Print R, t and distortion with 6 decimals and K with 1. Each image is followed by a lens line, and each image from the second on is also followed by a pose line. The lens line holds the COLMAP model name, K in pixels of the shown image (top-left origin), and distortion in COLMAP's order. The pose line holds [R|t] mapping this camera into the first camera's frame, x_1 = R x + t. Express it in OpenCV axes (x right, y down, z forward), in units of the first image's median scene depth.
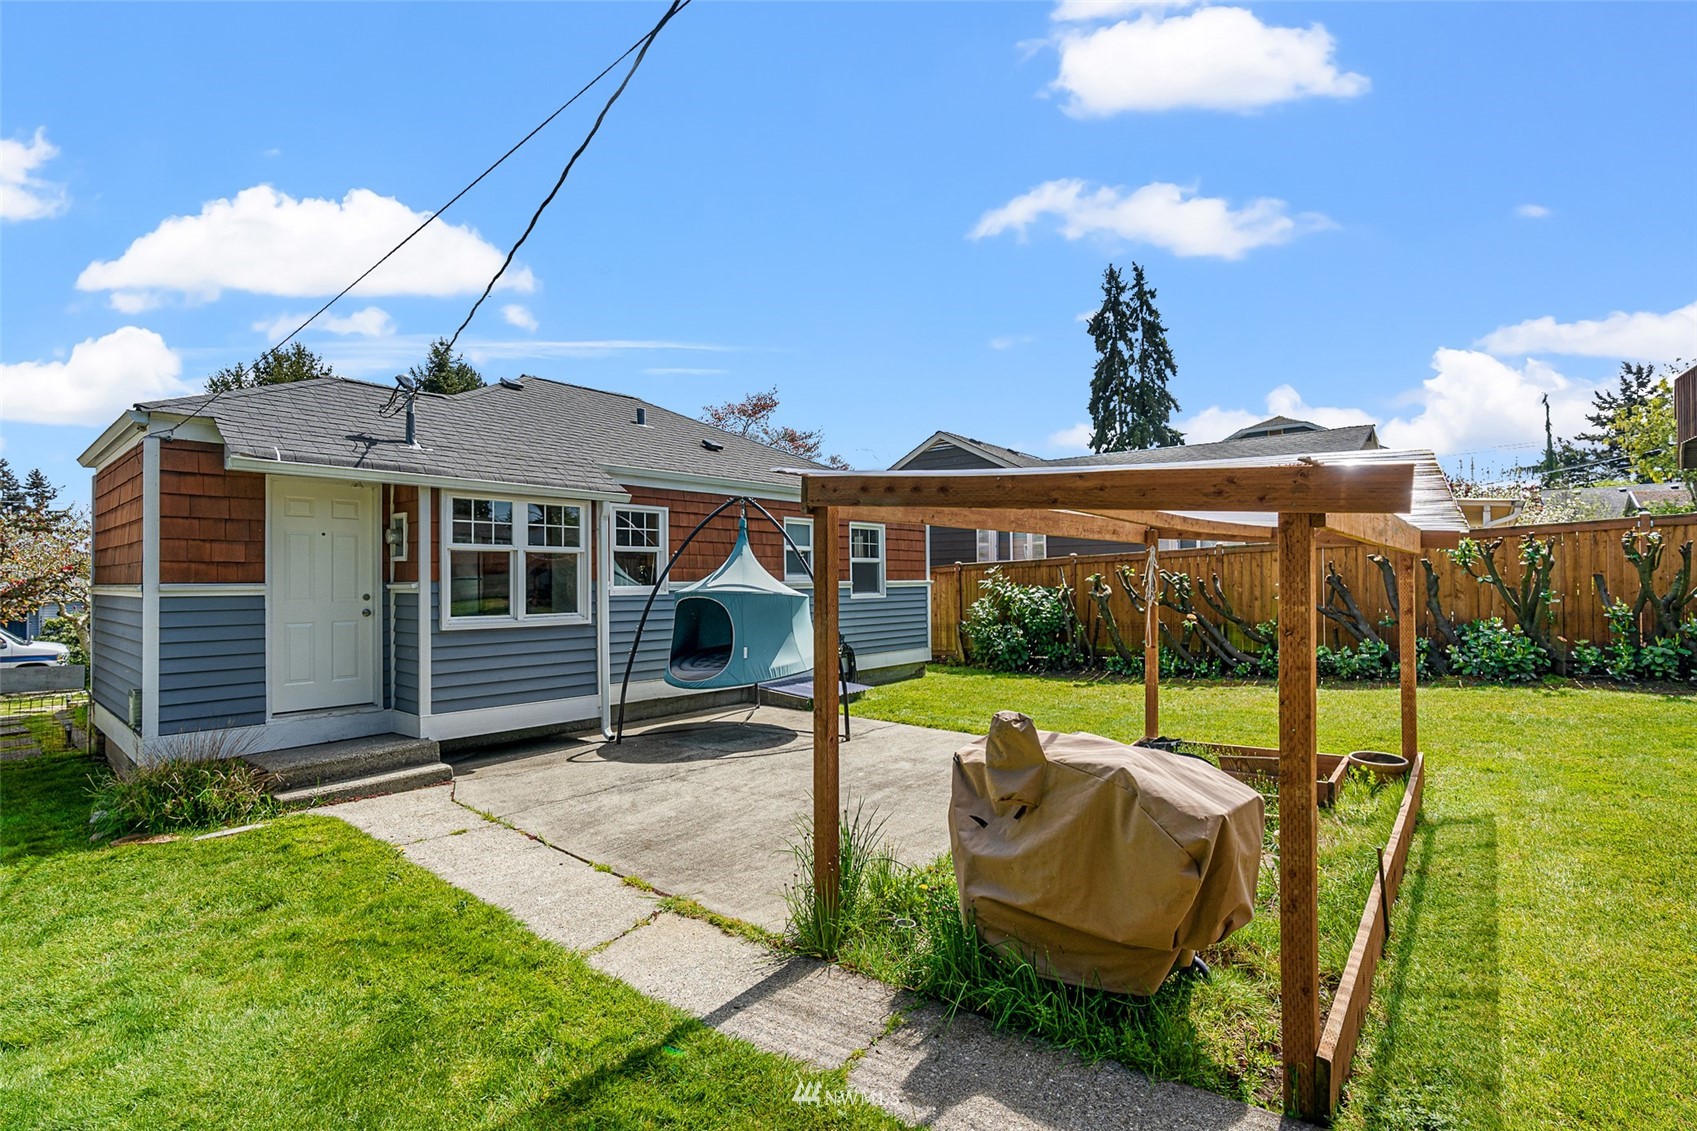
lens RADIAL K [[771.3, 0, 850.8], [0, 771.3, 571.3], [0, 0, 1]] dist [-0.012149, 0.005602]
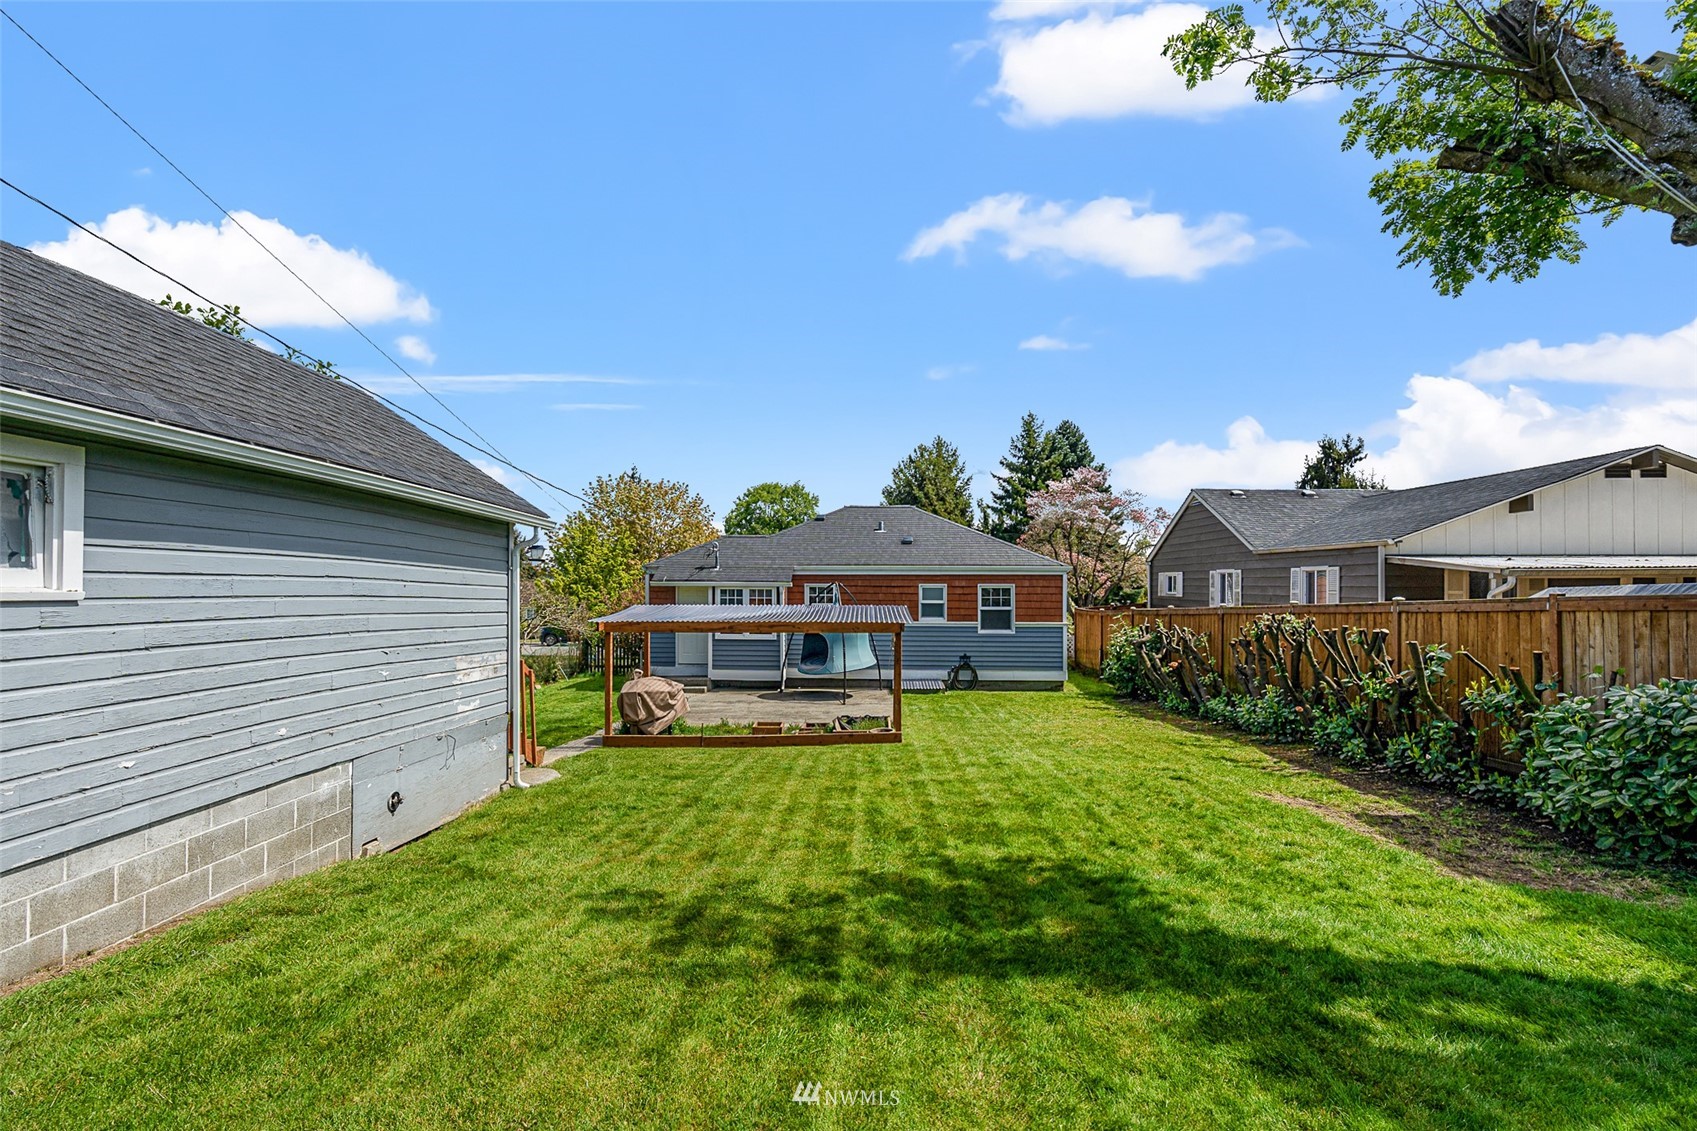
lens RADIAL K [[766.4, 0, 847.6], [0, 766.4, 576.5], [0, 0, 1]] dist [-0.020826, 0.000173]
pose [[0.611706, -0.000241, -0.791085, 1.754191], [0.002063, 0.999997, 0.001290, -0.135080], [0.791083, -0.002421, 0.611705, -0.254912]]
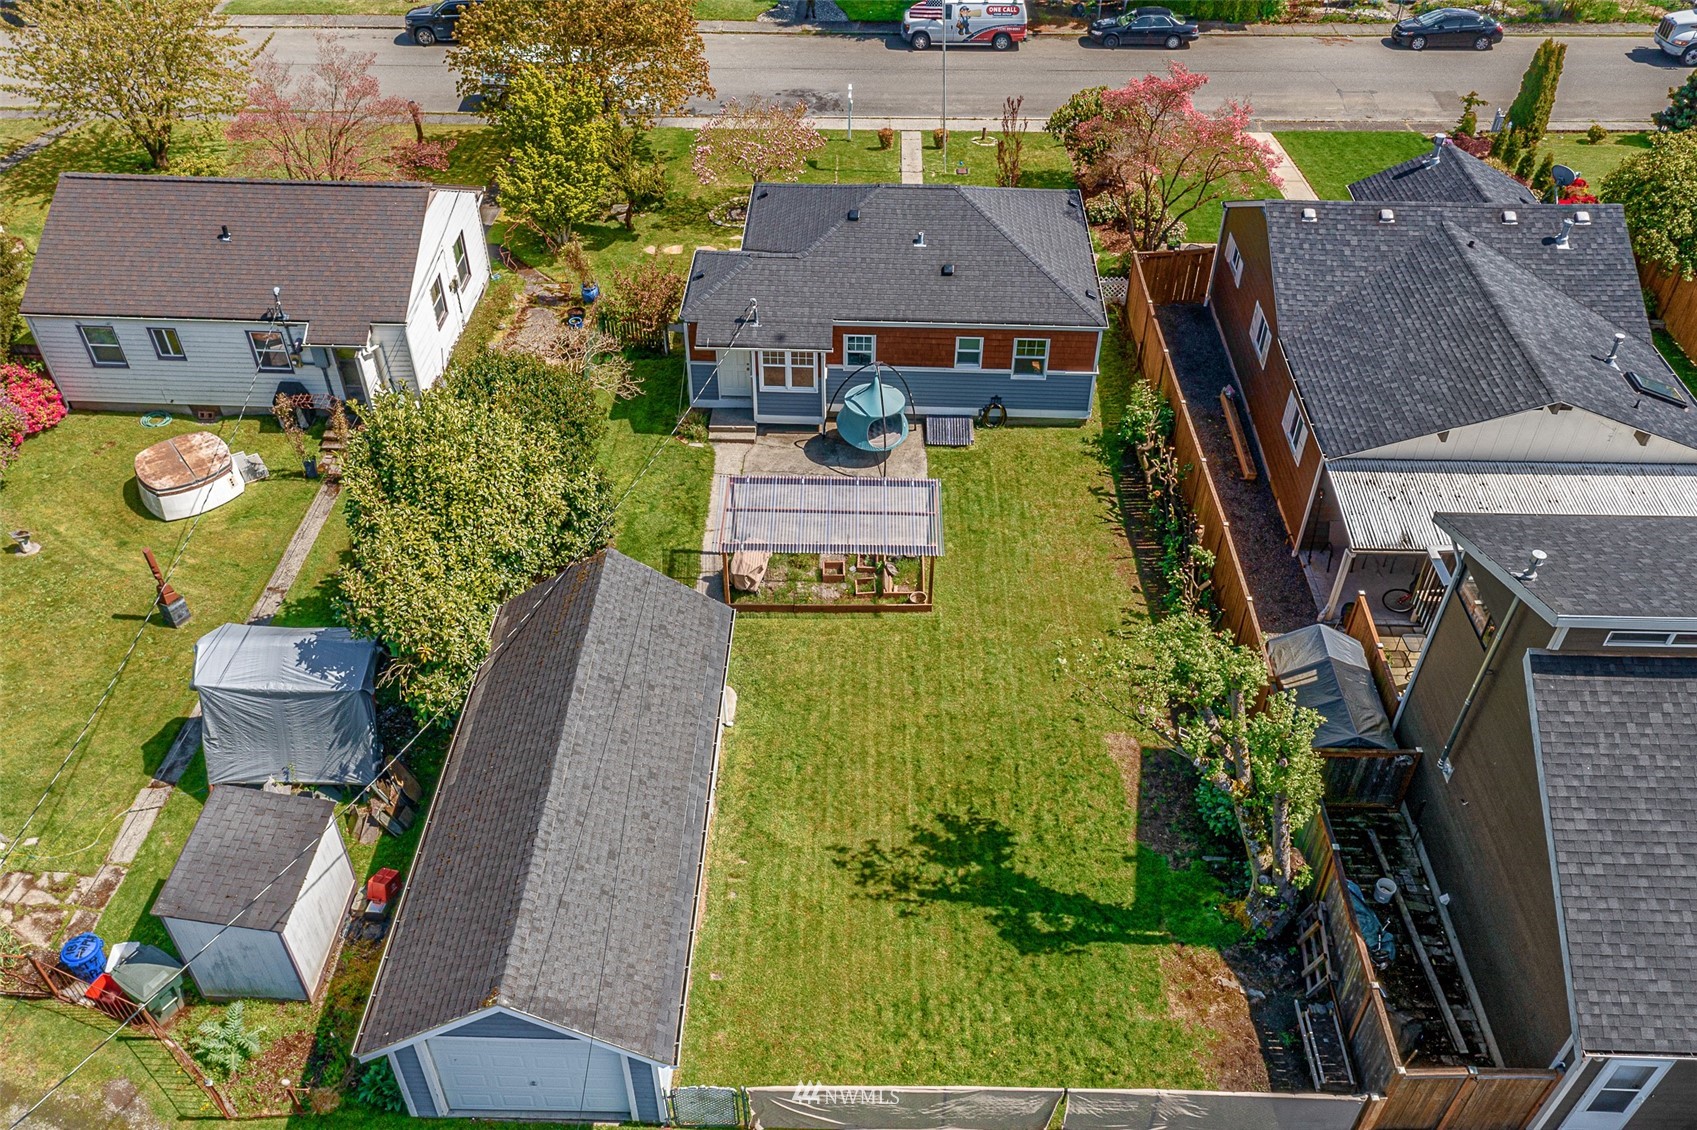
lens RADIAL K [[1337.3, 0, 848.5], [0, 1337.3, 565.0], [0, 0, 1]] dist [-0.012881, -0.001855]
pose [[0.622098, 0.532073, -0.574362, 2.648312], [-0.005314, 0.736450, 0.676471, -2.590837], [0.782921, -0.417779, 0.460972, -1.186568]]
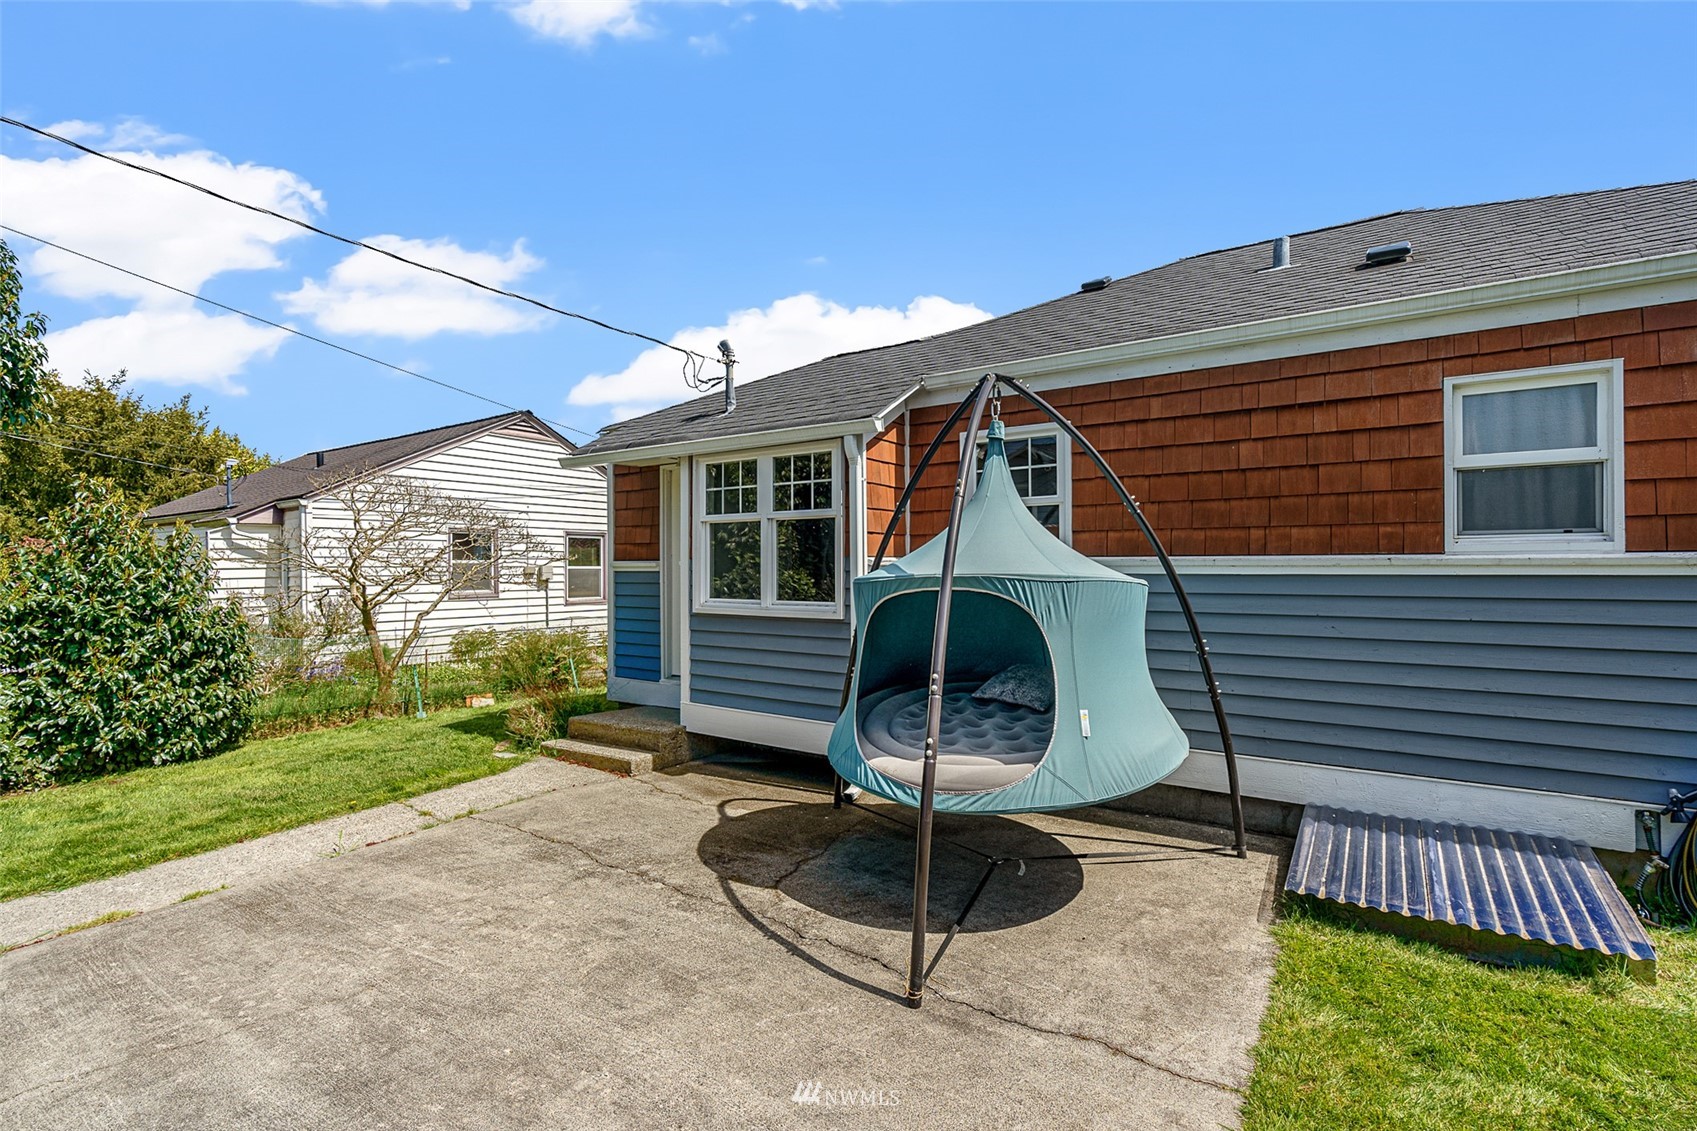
lens RADIAL K [[778.9, 0, 856.6], [0, 778.9, 558.7], [0, 0, 1]] dist [-0.011170, 0.005980]
pose [[0.101688, -0.001153, -0.994816, 0.380125], [0.018527, 0.999828, 0.000735, 0.015374], [0.994644, -0.018506, 0.101692, 1.027598]]
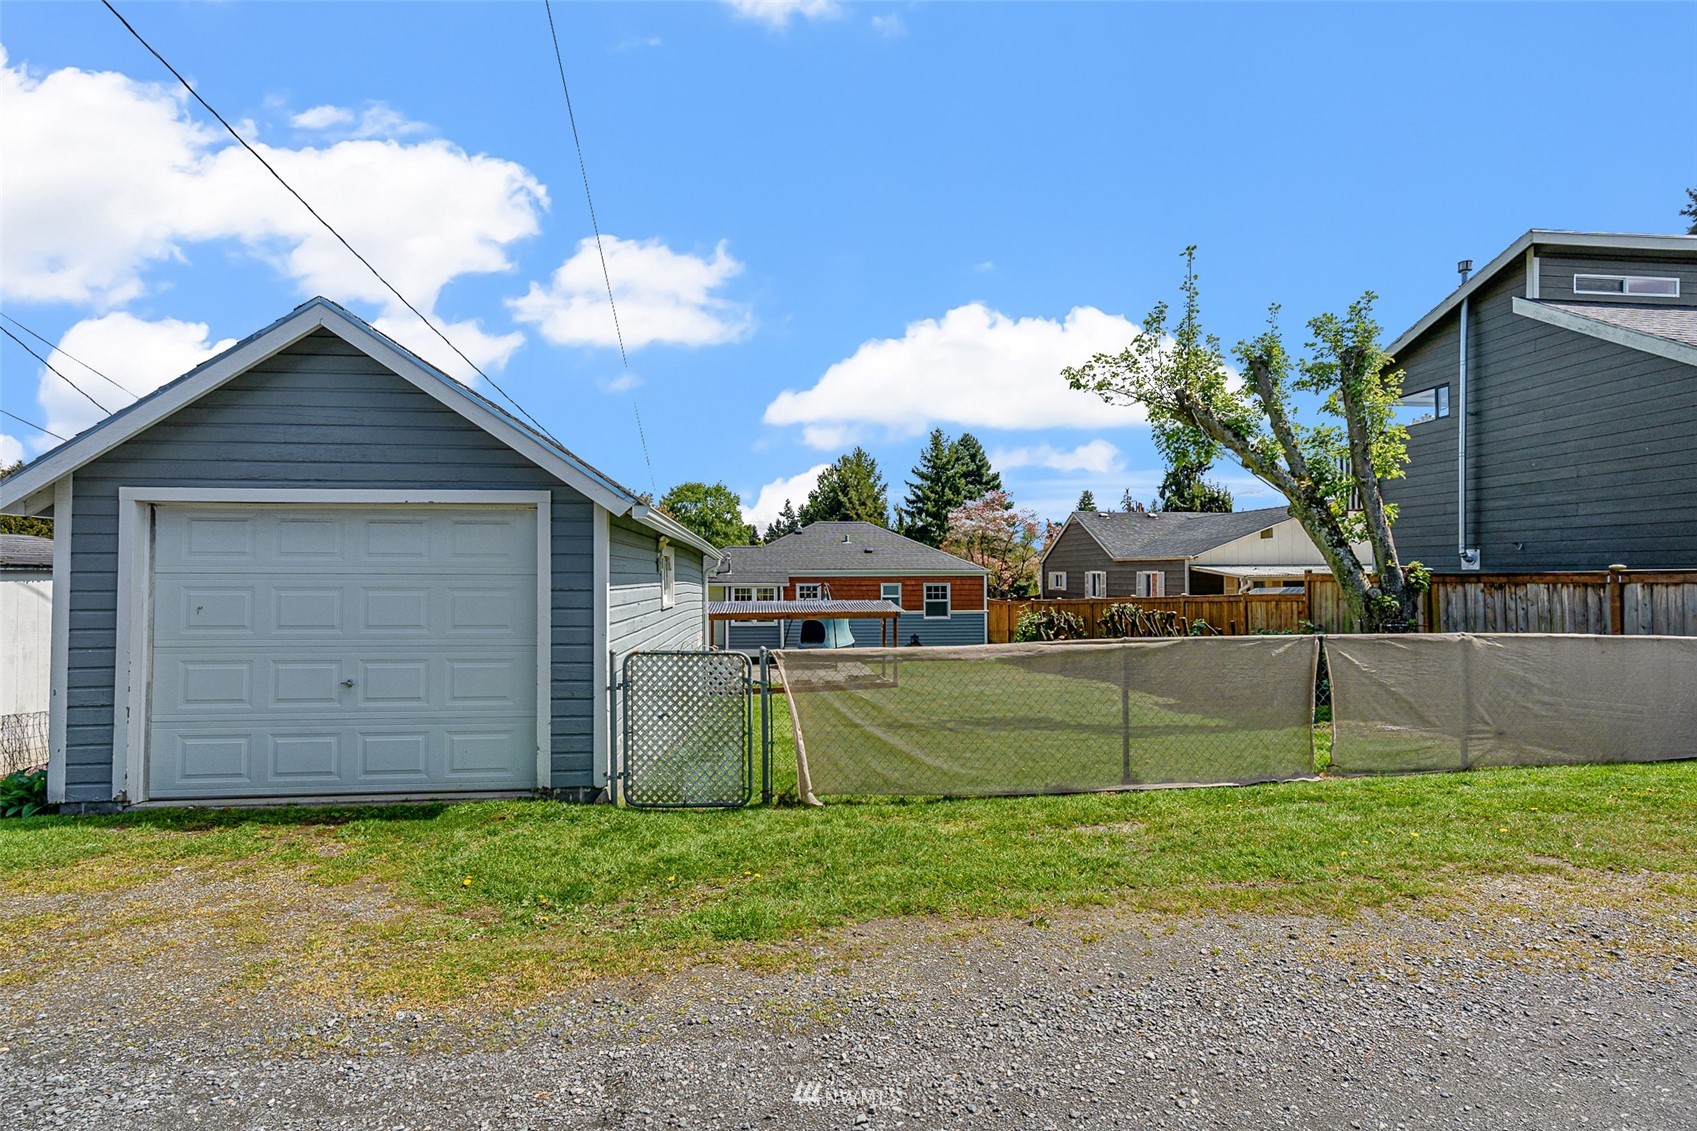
lens RADIAL K [[762.4, 0, 854.9], [0, 762.4, 564.0], [0, 0, 1]] dist [-0.010120, 0.001696]
pose [[0.720022, -0.007257, -0.693913, 2.183065], [0.007812, 0.999967, -0.002352, -0.186789], [0.693907, -0.003727, 0.720055, -1.065124]]
